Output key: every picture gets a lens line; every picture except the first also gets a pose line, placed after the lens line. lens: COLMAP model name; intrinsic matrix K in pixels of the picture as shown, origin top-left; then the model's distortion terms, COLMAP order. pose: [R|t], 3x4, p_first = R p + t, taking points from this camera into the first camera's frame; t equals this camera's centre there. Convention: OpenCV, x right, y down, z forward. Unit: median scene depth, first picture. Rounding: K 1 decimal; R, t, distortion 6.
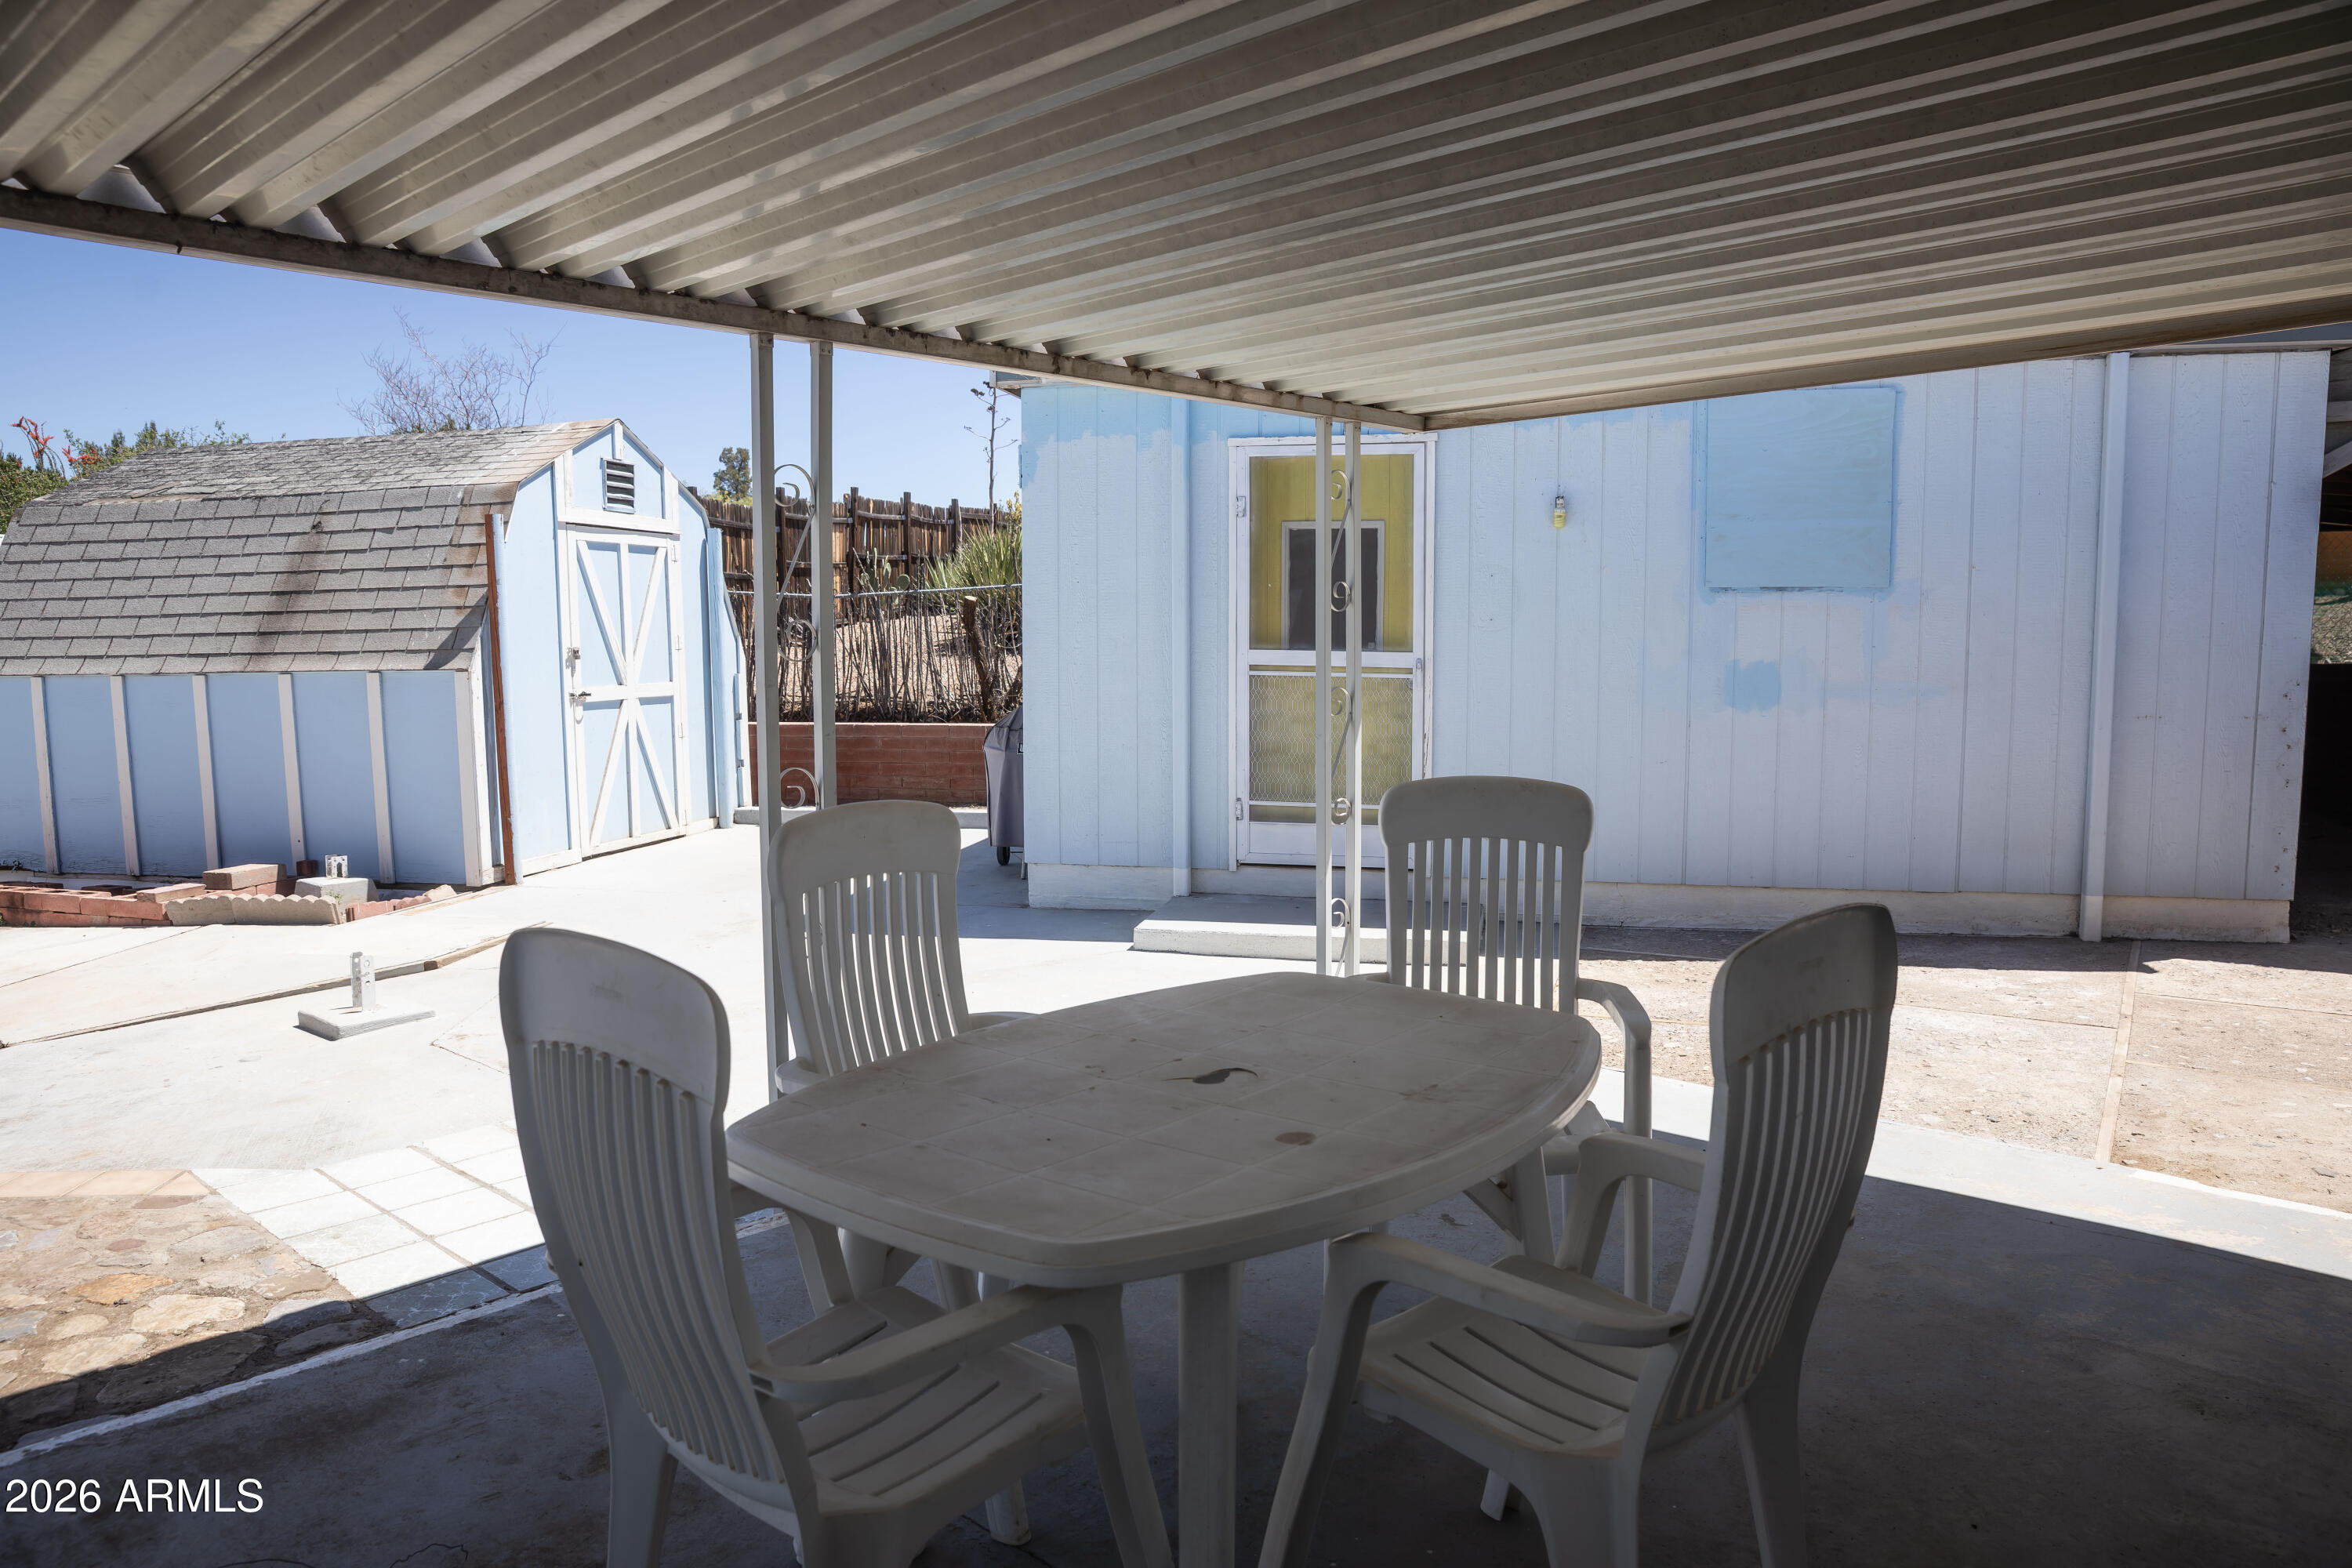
lens RADIAL K [[1608.9, 0, 1176.0], [0, 1608.9, 784.0], [0, 0, 1]] dist [-0.116637, 0.096314]
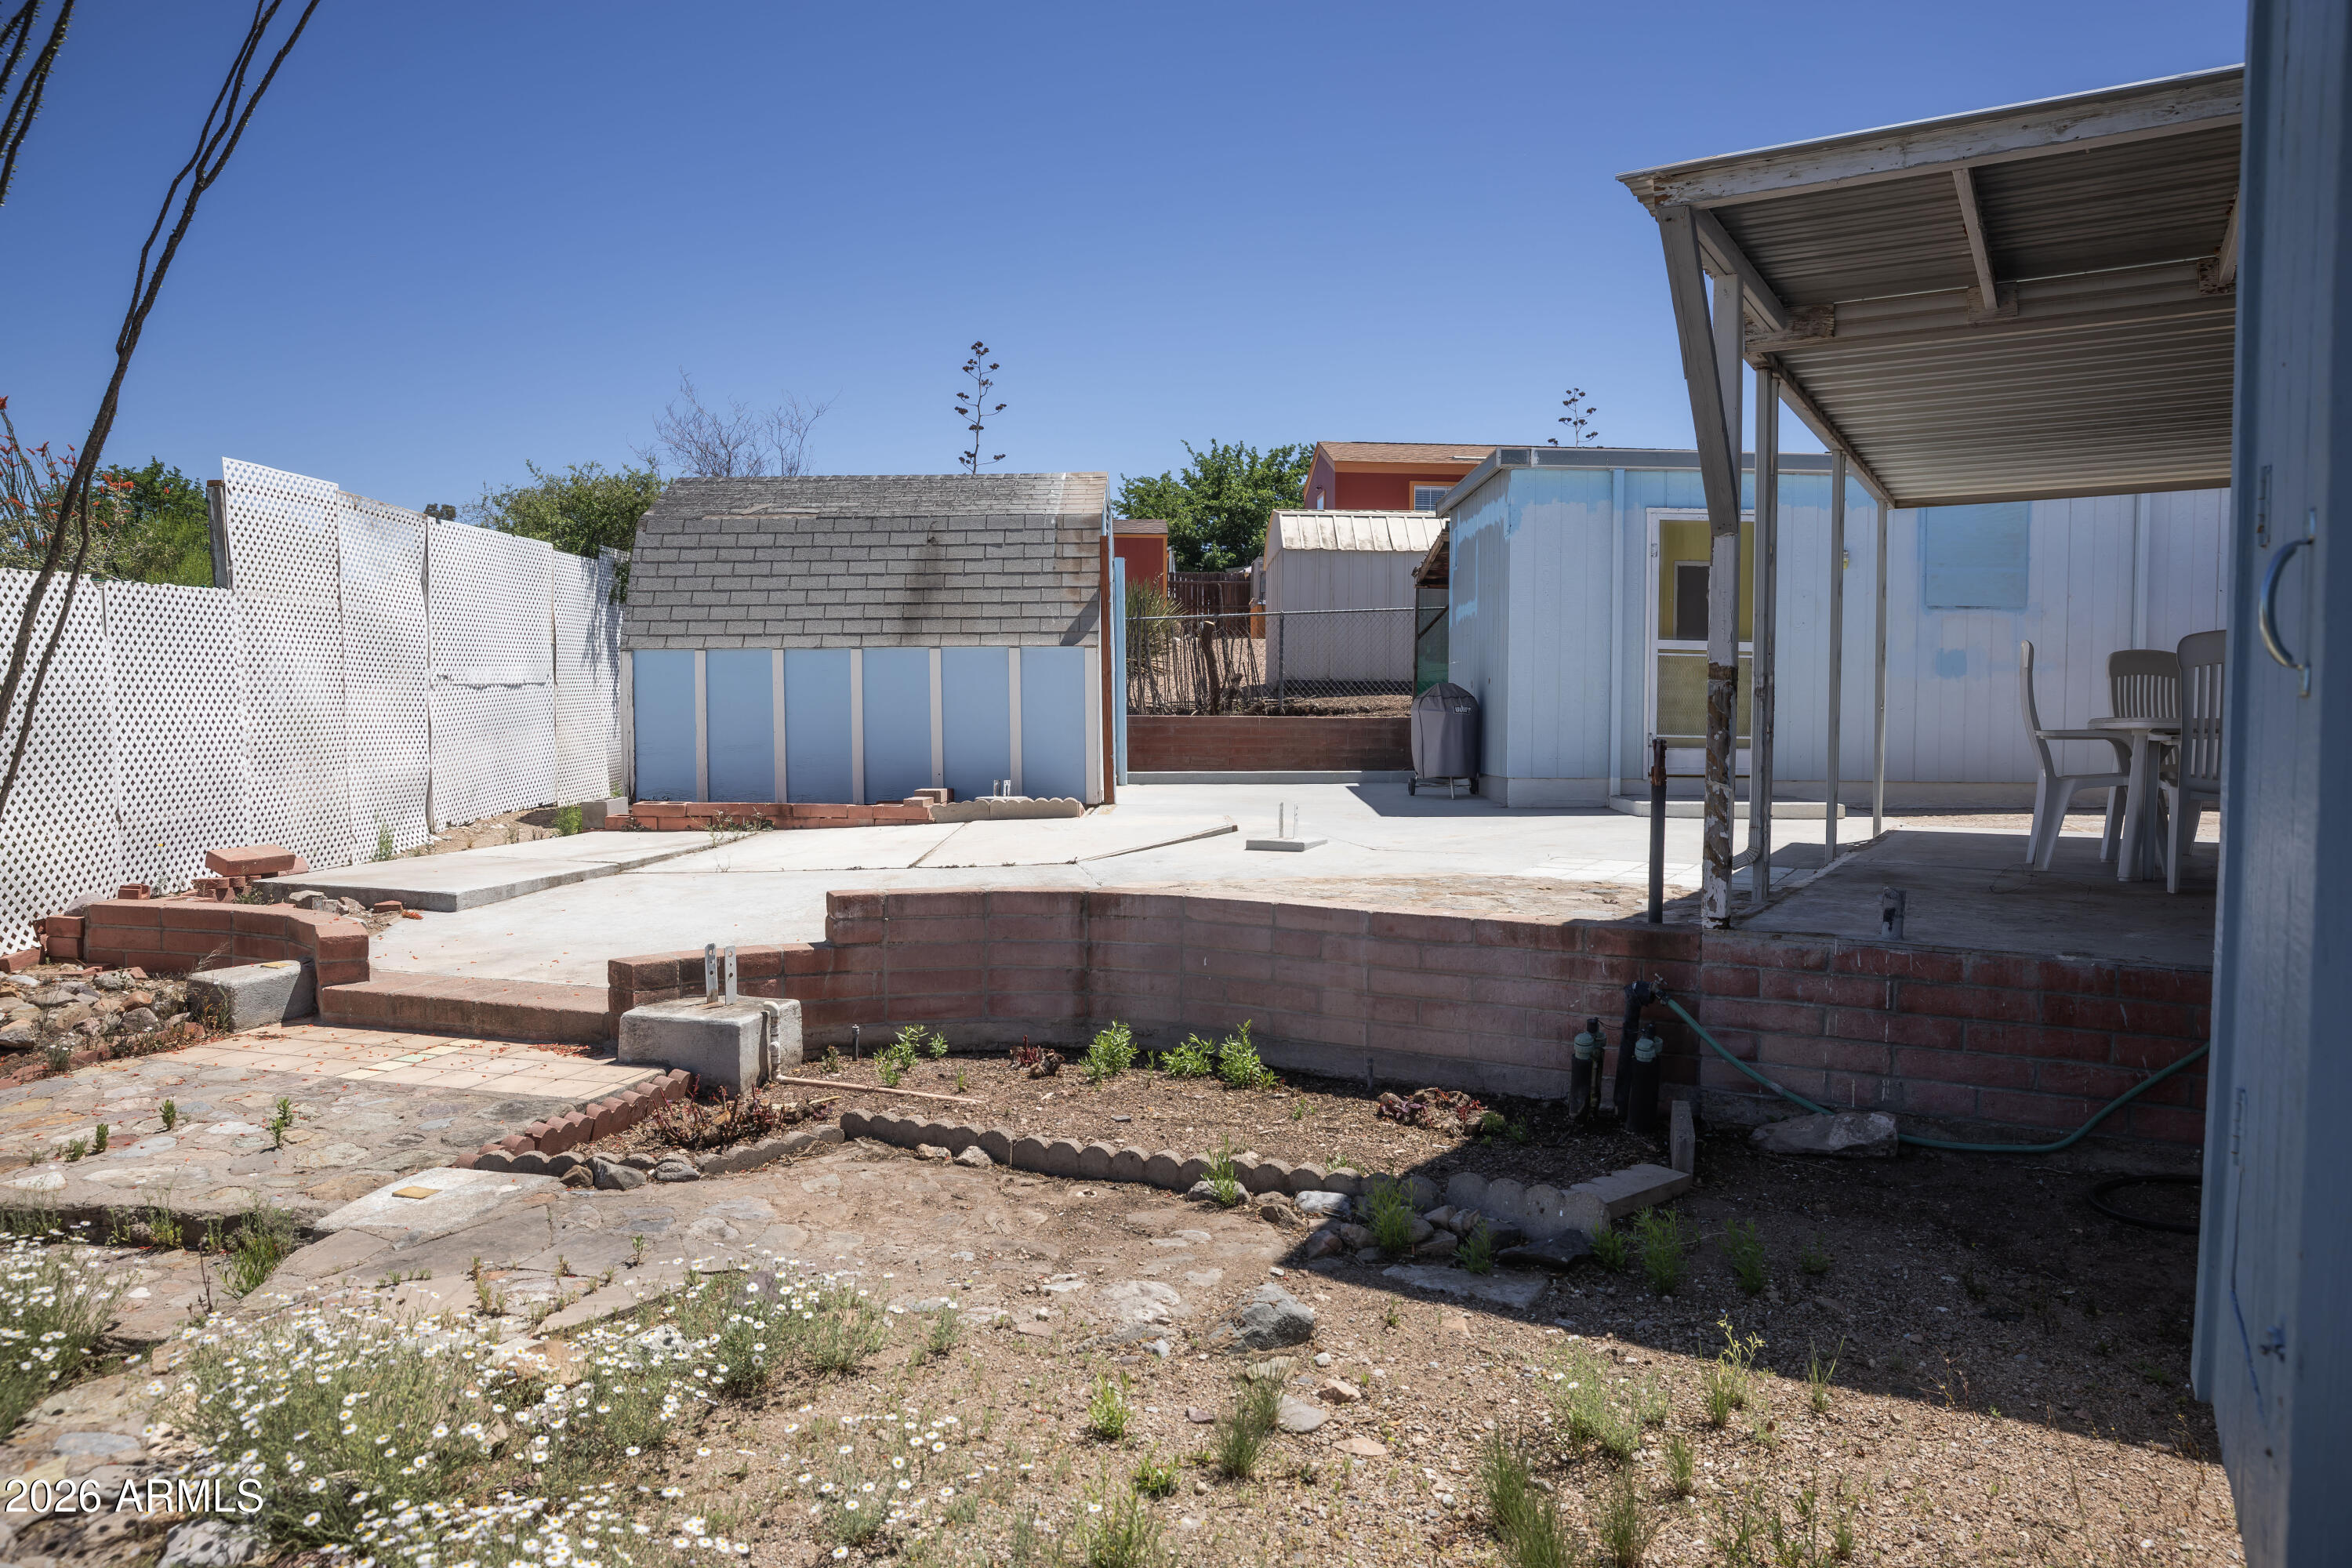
lens RADIAL K [[1608.9, 0, 1176.0], [0, 1608.9, 784.0], [0, 0, 1]] dist [-0.116637, 0.096314]
pose [[0.976099, -0.000726, 0.217324, -0.679923], [0.010816, 0.998917, -0.045245, 0.111826], [-0.217056, 0.046514, 0.975050, -0.382725]]
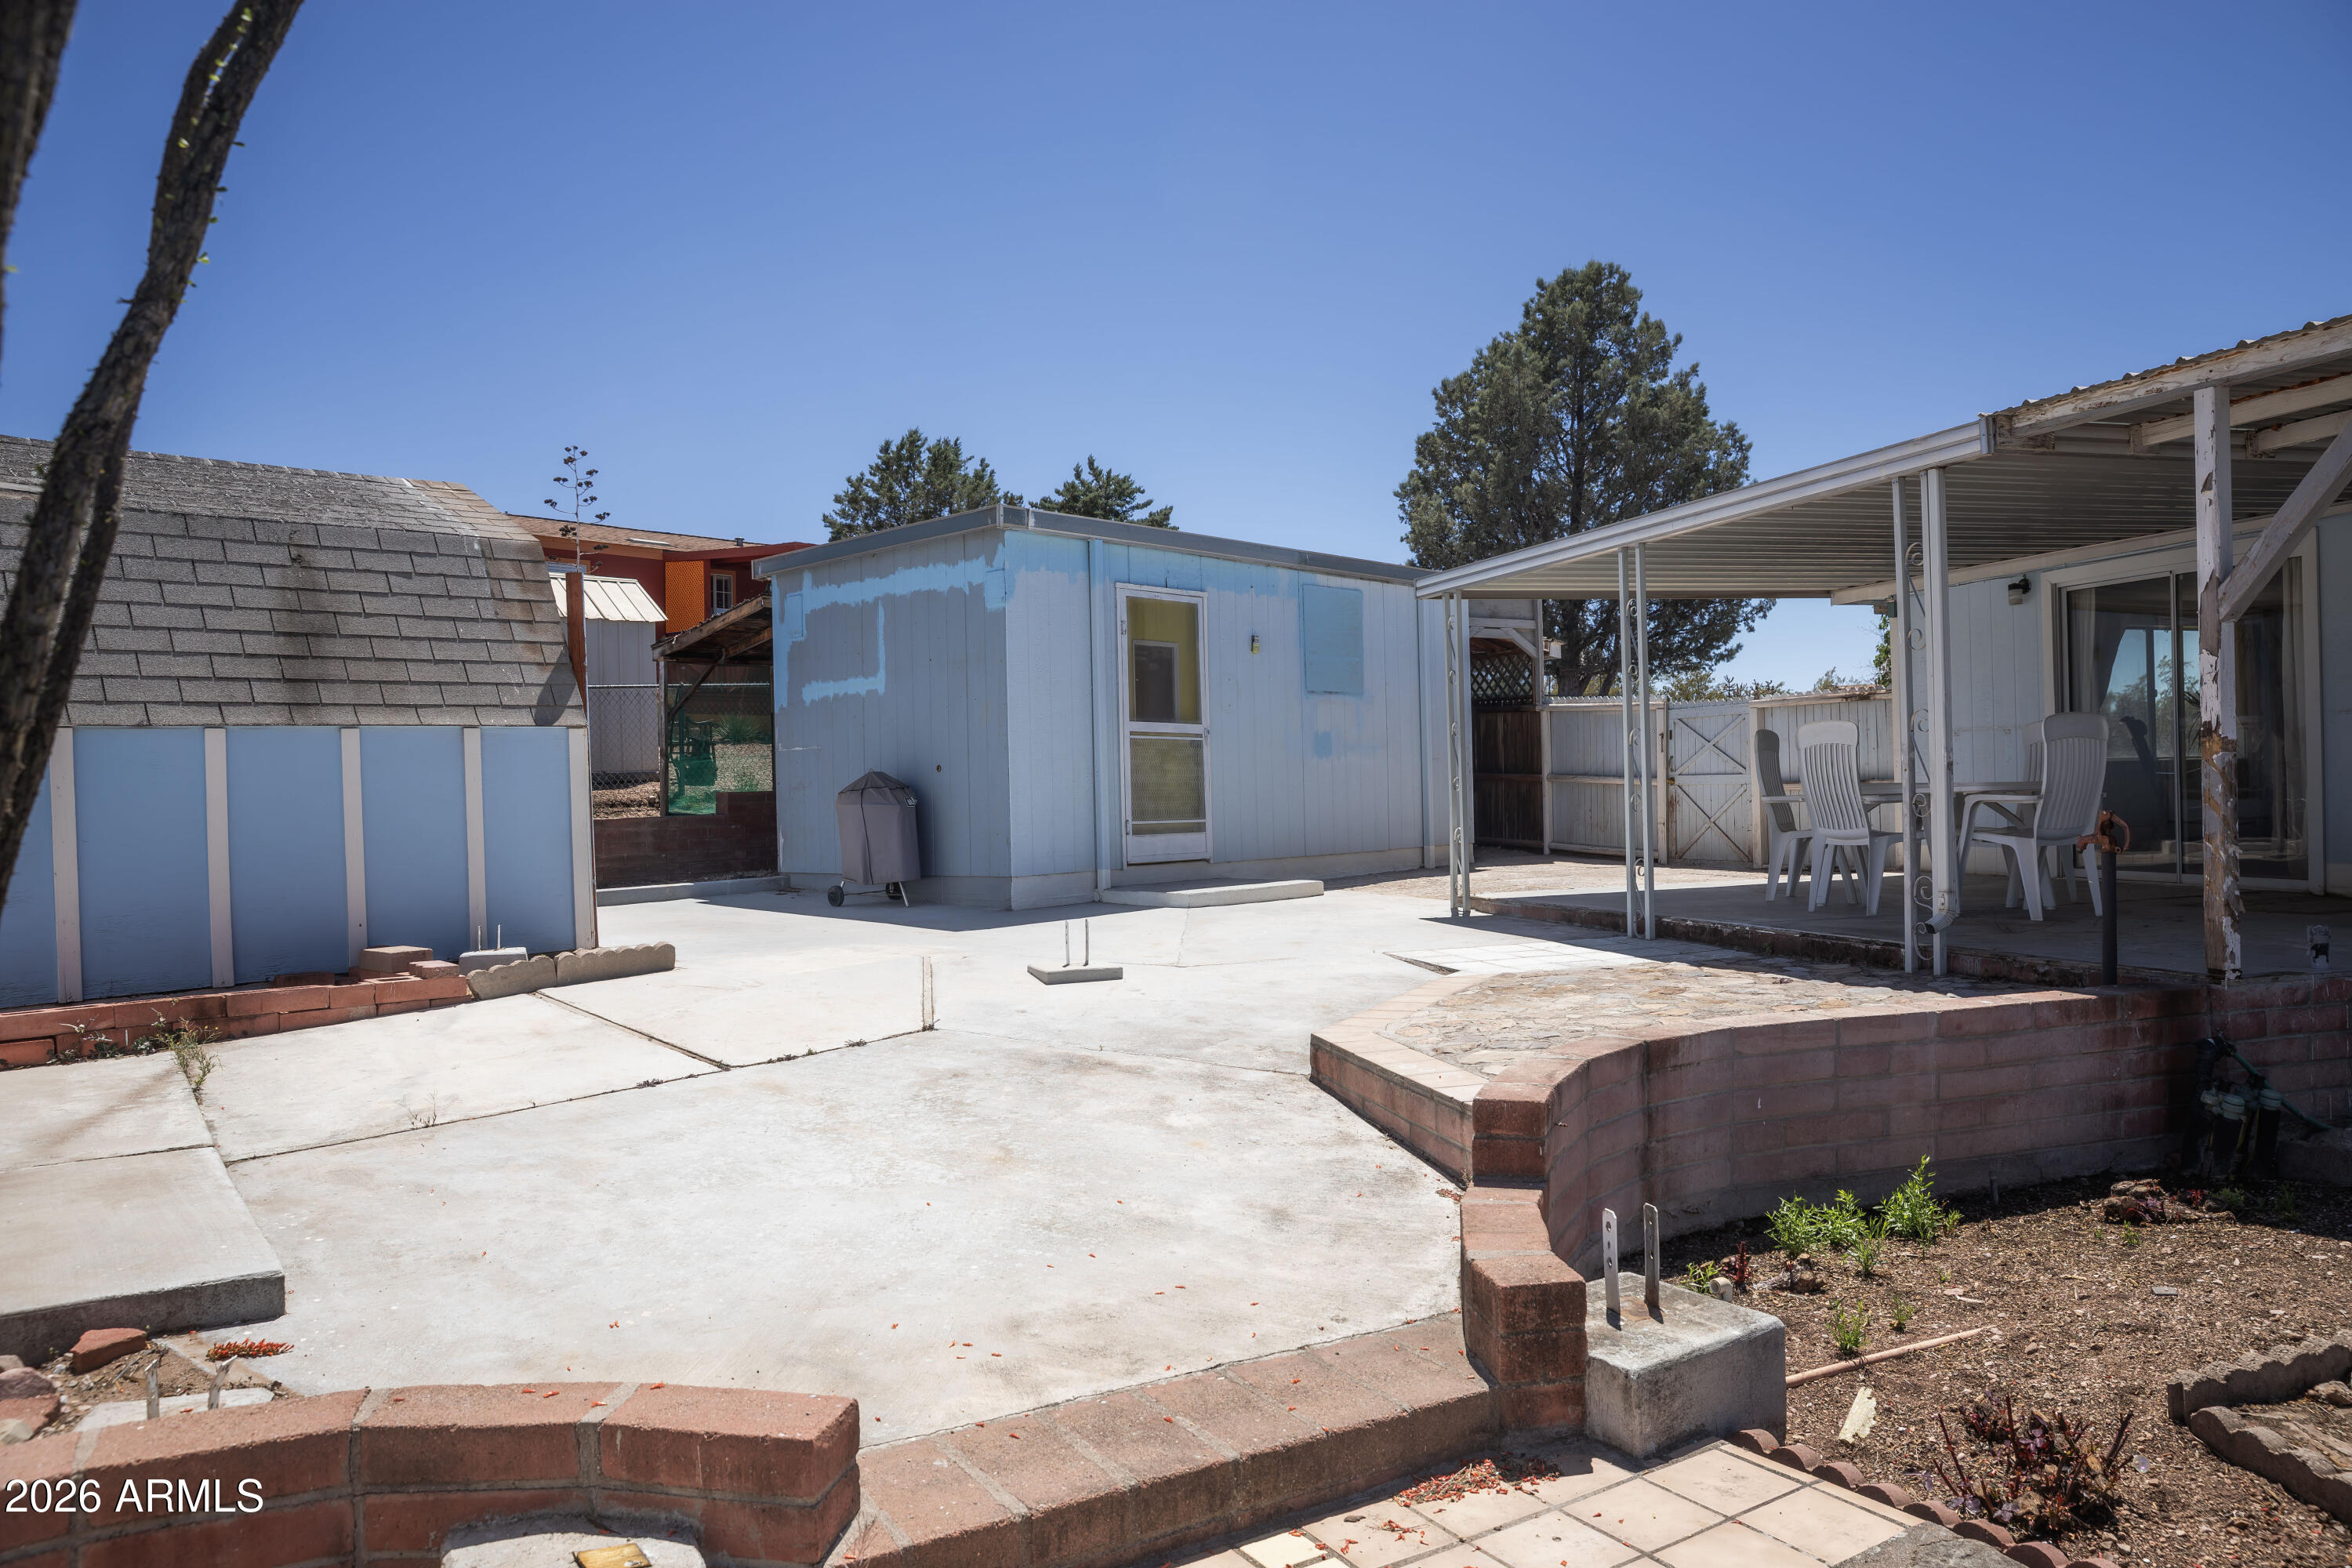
lens RADIAL K [[1608.9, 0, 1176.0], [0, 1608.9, 784.0], [0, 0, 1]] dist [-0.116637, 0.096314]
pose [[0.494701, -0.005884, 0.869043, -1.112640], [0.102558, 0.993385, -0.051655, 0.051398], [-0.862990, 0.114681, 0.492032, 0.196932]]
